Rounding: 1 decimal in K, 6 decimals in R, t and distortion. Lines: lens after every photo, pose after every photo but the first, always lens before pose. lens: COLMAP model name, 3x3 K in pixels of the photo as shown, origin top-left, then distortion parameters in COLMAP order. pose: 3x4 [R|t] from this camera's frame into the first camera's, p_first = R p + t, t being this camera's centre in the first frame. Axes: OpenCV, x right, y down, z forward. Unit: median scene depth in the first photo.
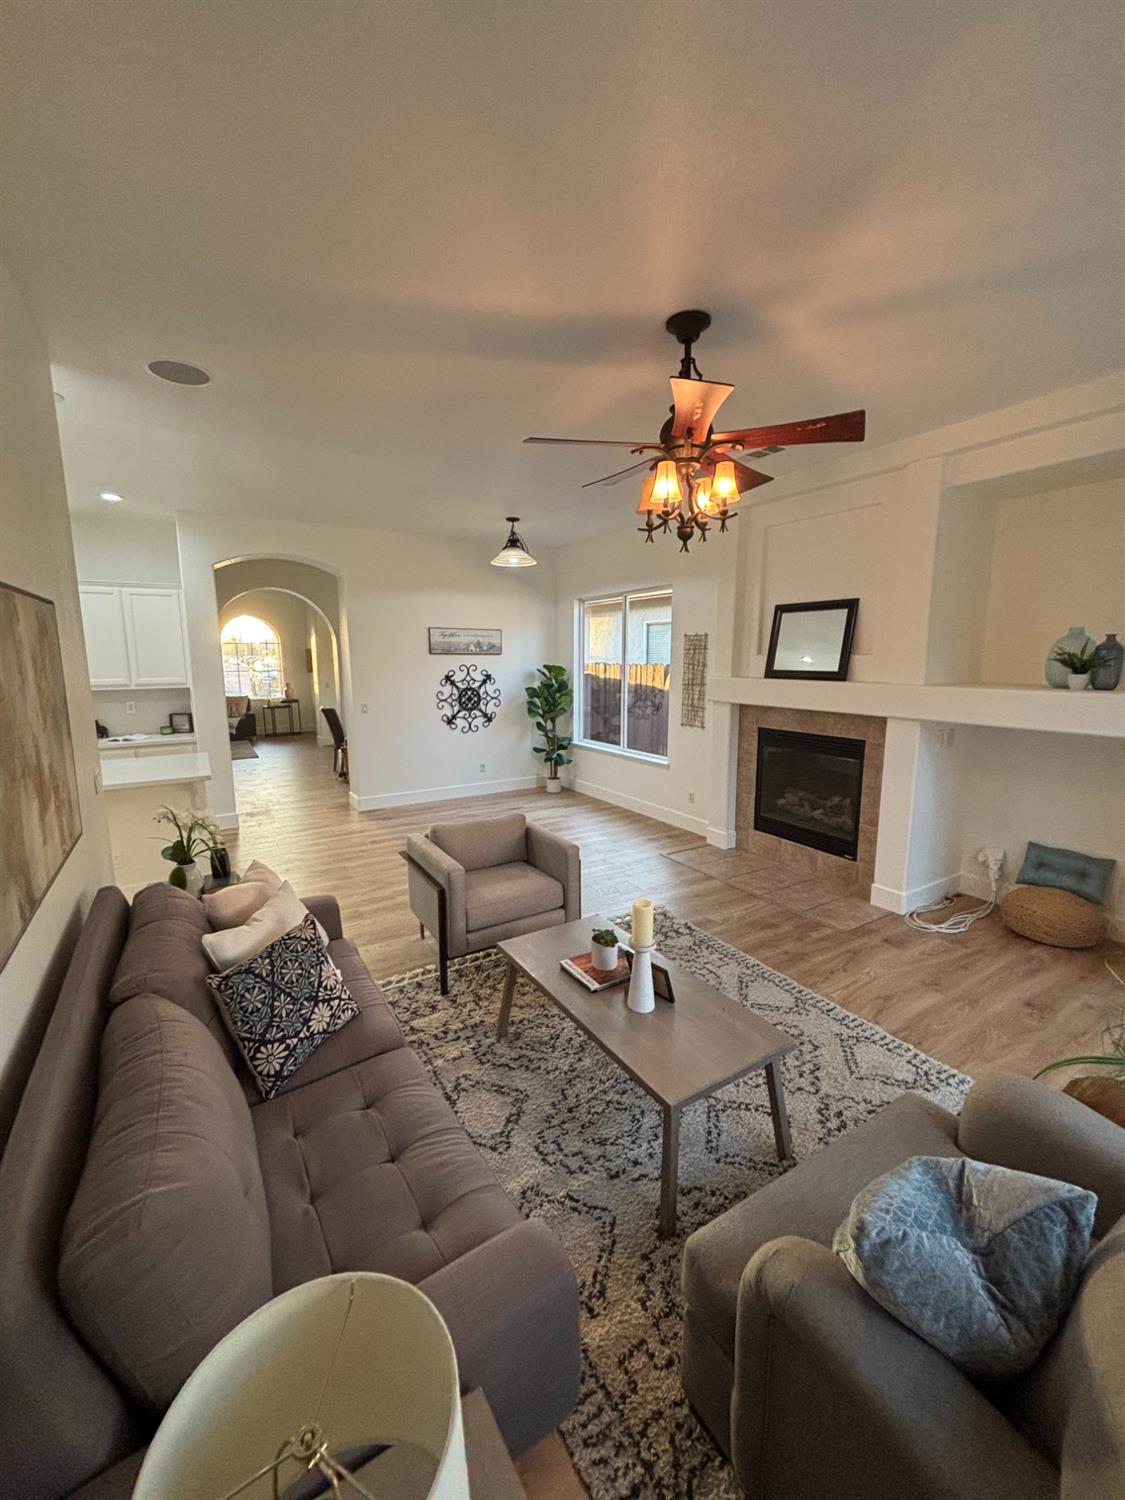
lens RADIAL K [[602.1, 0, 562.5], [0, 602.1, 750.0], [0, 0, 1]] dist [0.000703, -0.000458]
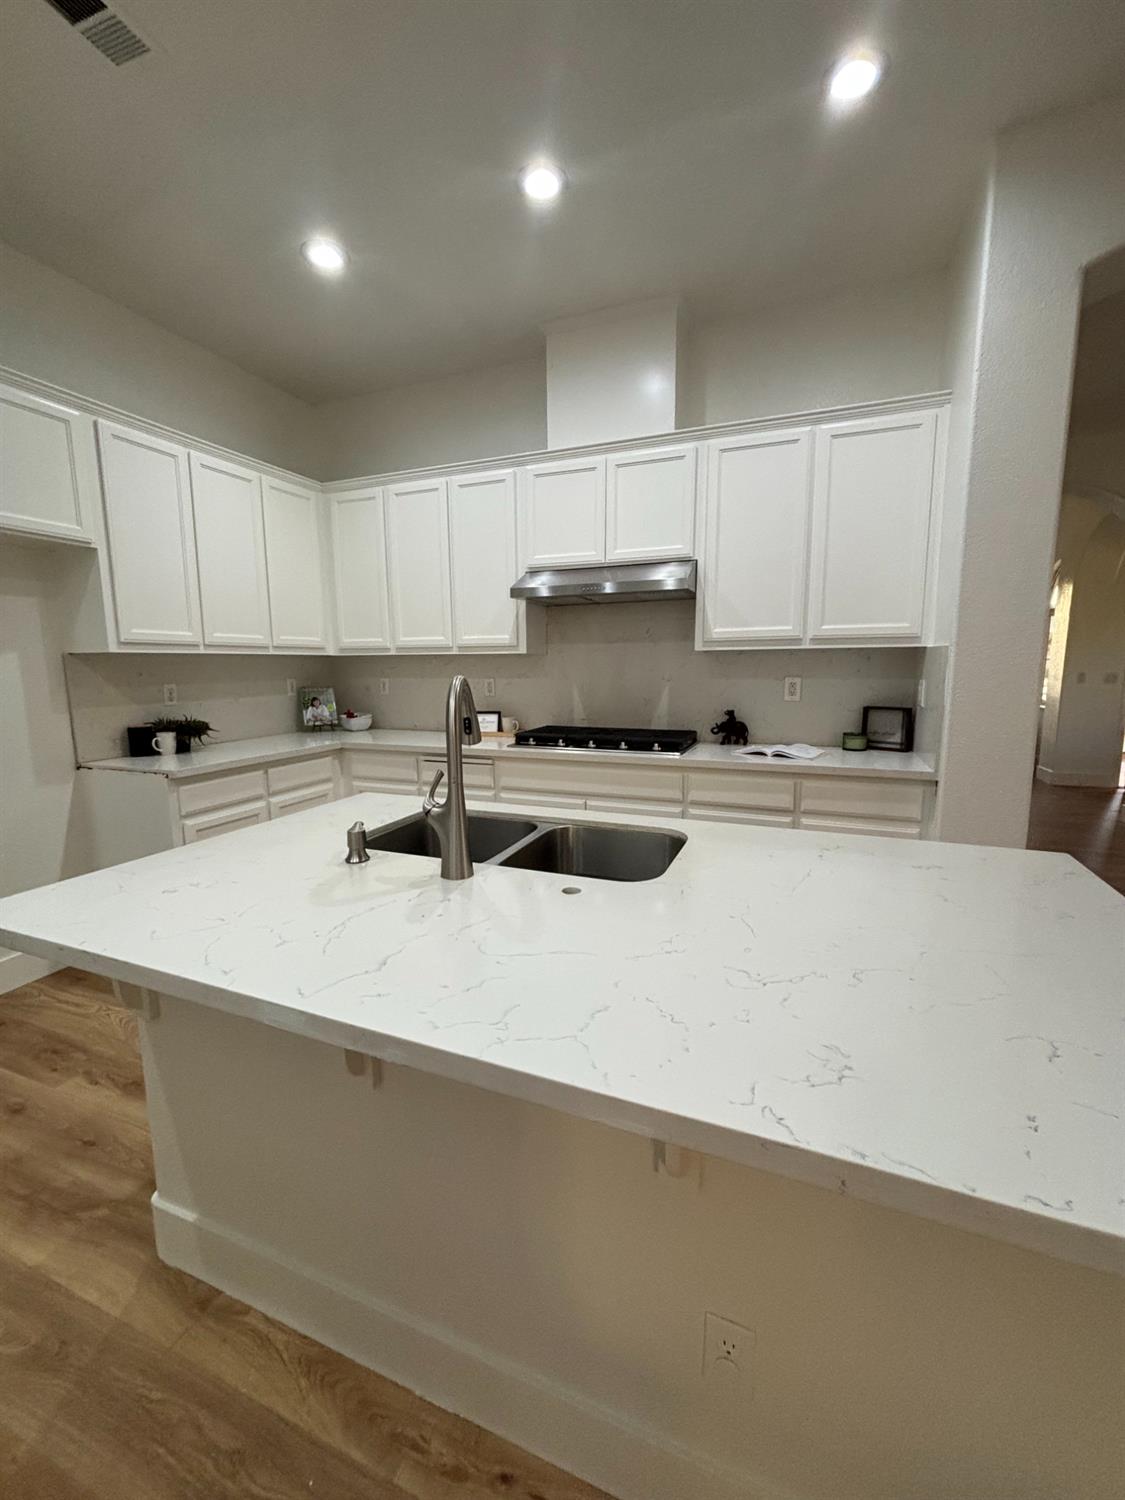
lens RADIAL K [[598.4, 0, 562.5], [0, 598.4, 750.0], [0, 0, 1]] dist [-0.001299, -0.000448]
pose [[0.591518, 0.119359, -0.797409, -0.552676], [-0.124869, 0.990611, 0.055651, -0.030902], [0.796564, 0.066653, 0.600868, 0.715953]]
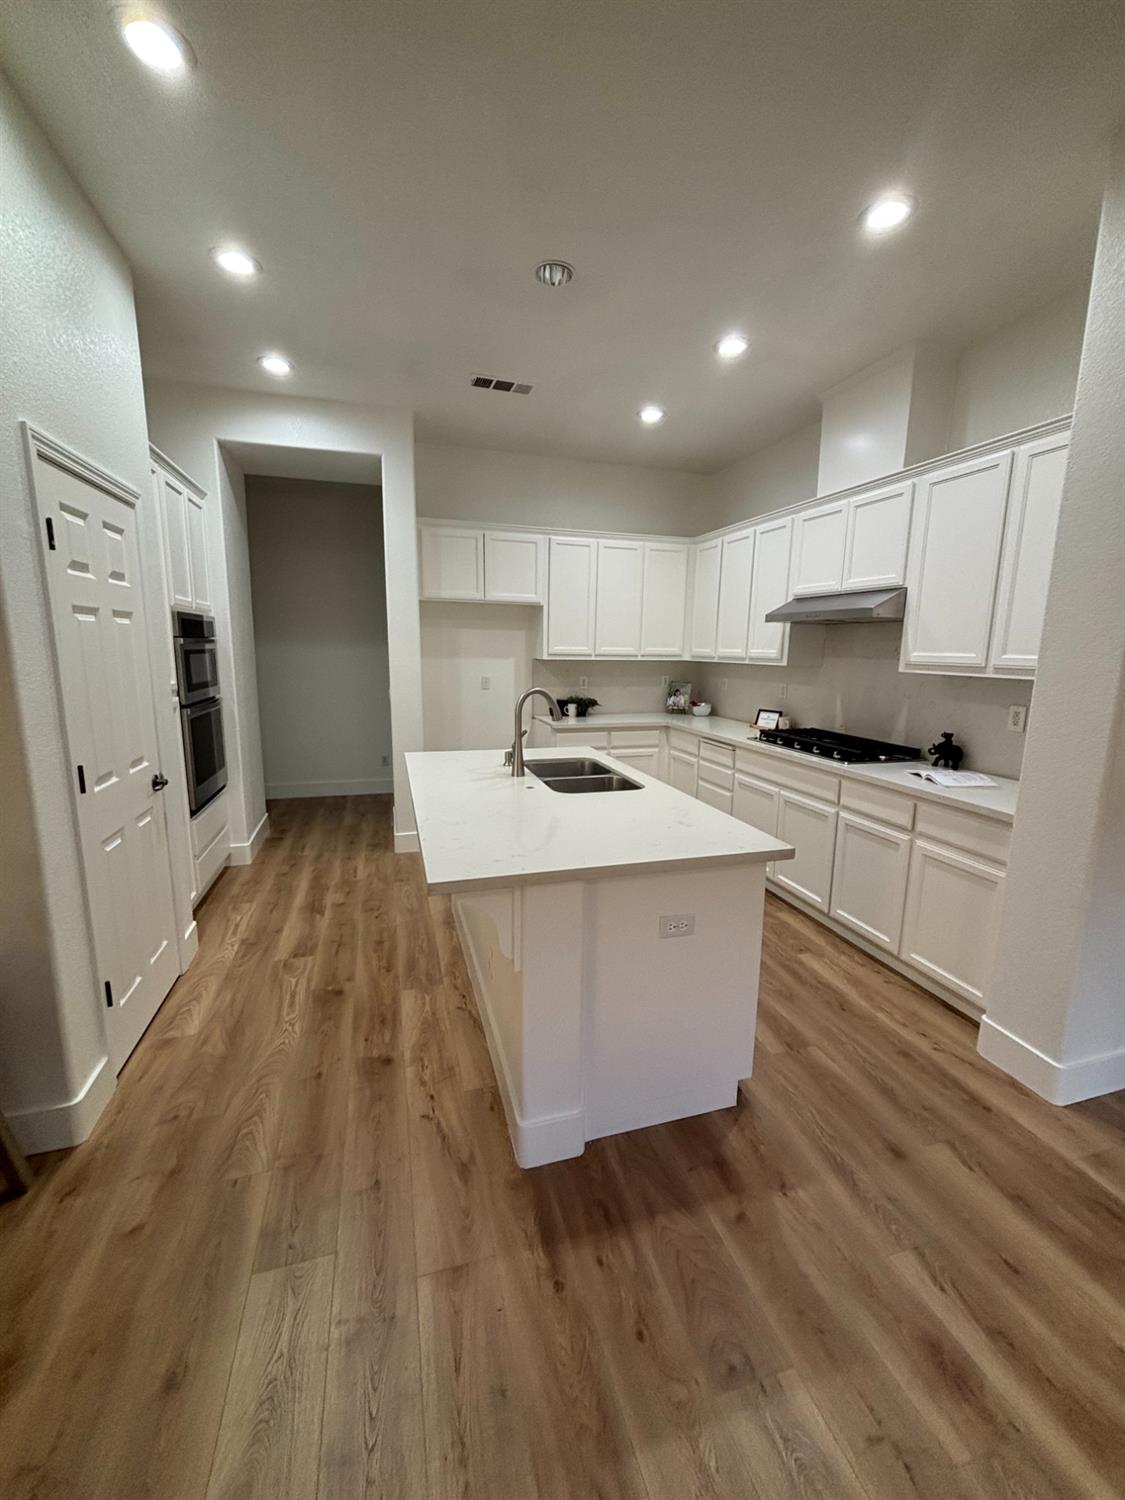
lens RADIAL K [[598.4, 0, 562.5], [0, 598.4, 750.0], [0, 0, 1]] dist [-0.001299, -0.000448]
pose [[-0.262914, 0.167634, -0.950145, -0.239153], [-0.166404, 0.962154, 0.215798, -0.113830], [0.950361, 0.214844, -0.225069, 1.006072]]
